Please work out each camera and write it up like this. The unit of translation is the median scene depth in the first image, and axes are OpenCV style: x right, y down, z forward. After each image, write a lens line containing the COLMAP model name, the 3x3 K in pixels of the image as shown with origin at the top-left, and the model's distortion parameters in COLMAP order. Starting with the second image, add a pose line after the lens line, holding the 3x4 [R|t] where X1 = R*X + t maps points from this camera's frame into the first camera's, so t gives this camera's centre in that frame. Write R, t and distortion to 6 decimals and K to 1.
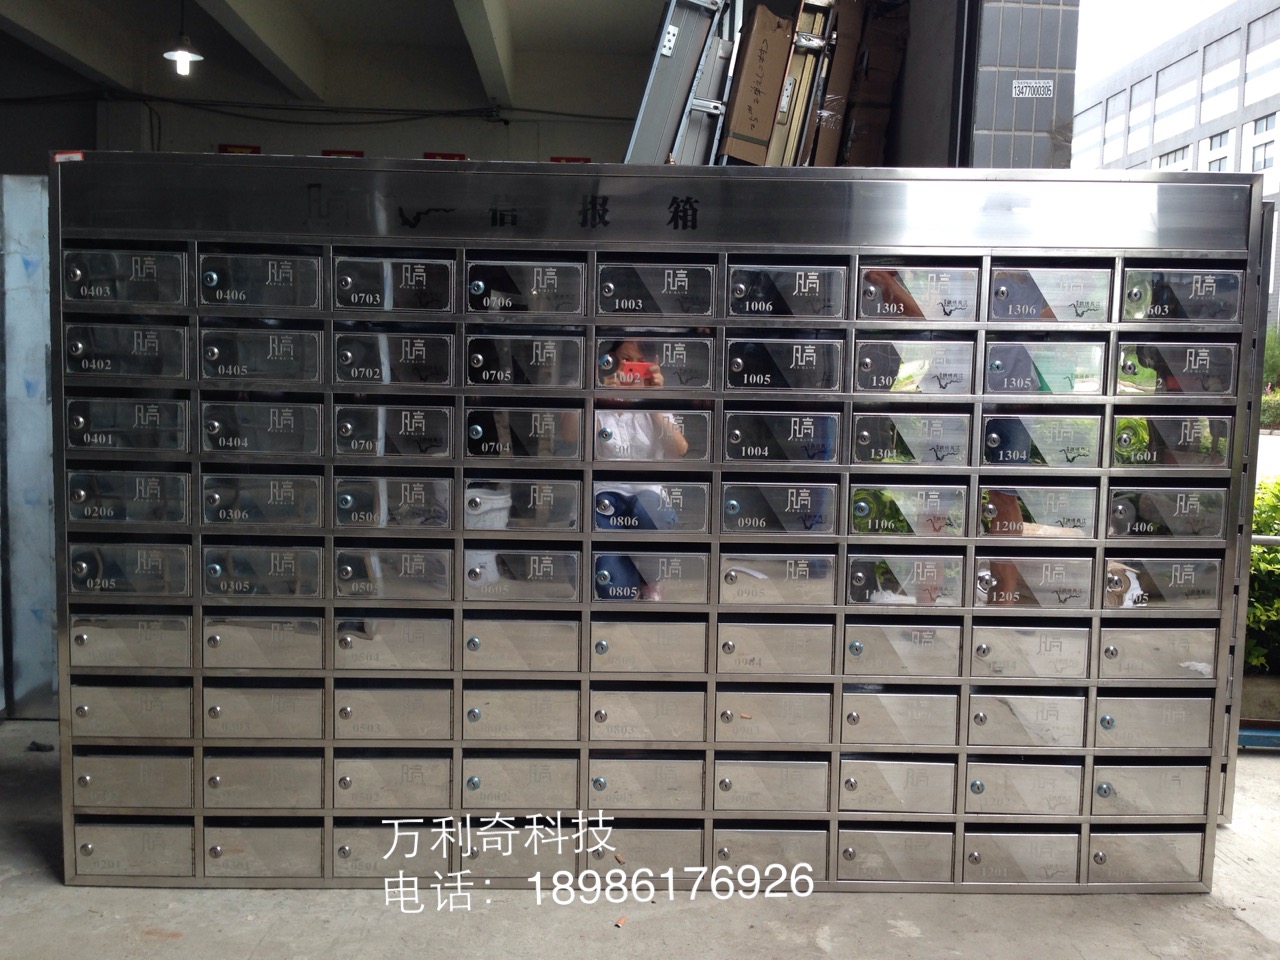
lens RADIAL K [[1260.8, 0, 640.0], [0, 1260.8, 480.0], [0, 0, 1]] dist [0.134173, -0.002045]
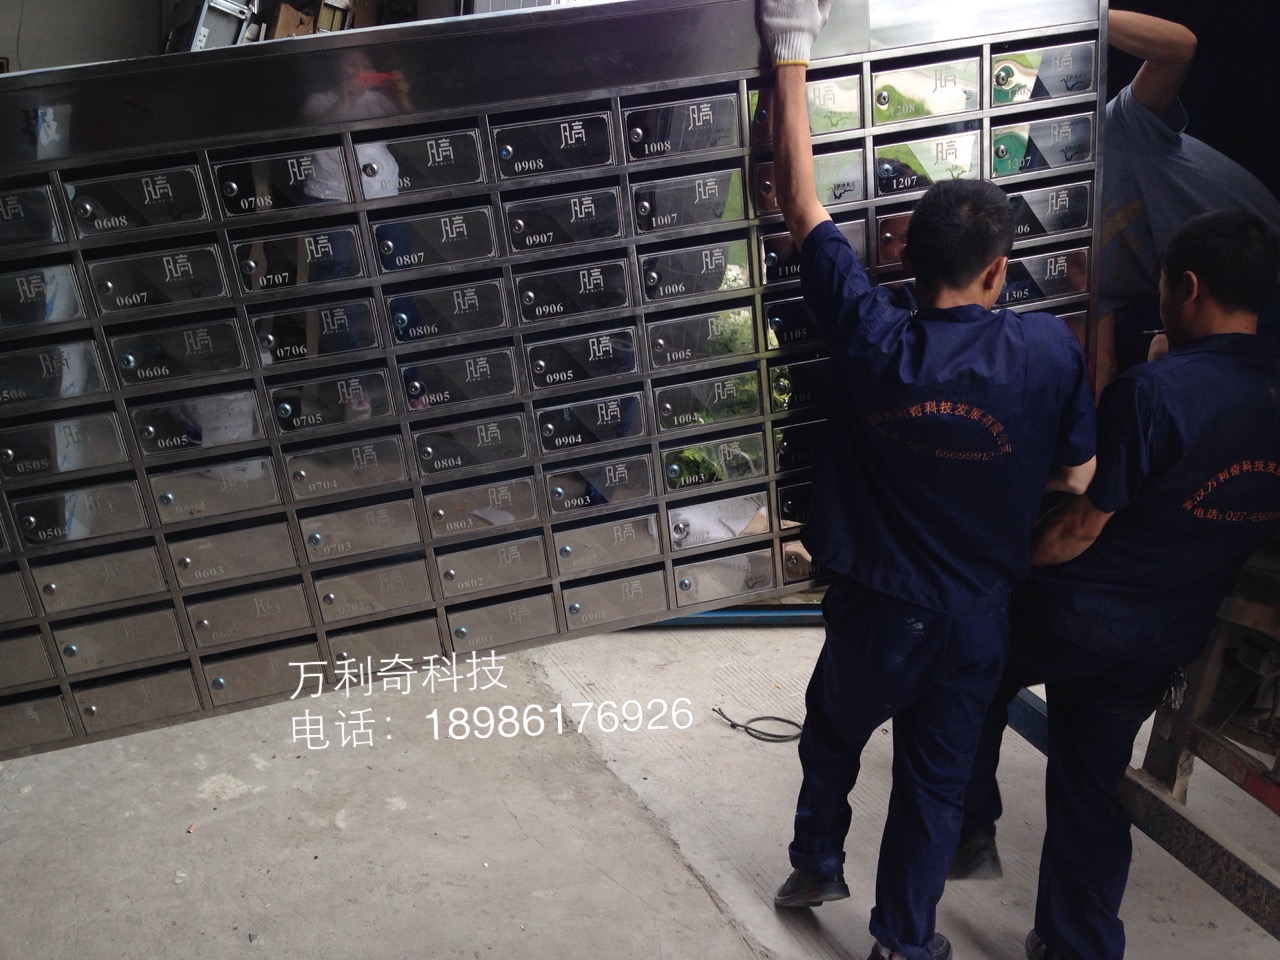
lens RADIAL K [[1260.8, 0, 640.0], [0, 1260.8, 480.0], [0, 0, 1]] dist [0.134173, -0.002045]
pose [[0.972678, -0.194084, 0.127391, 0.004303], [0.151460, 0.946374, 0.285372, -0.175004], [-0.175945, -0.258280, 0.949913, -0.018599]]
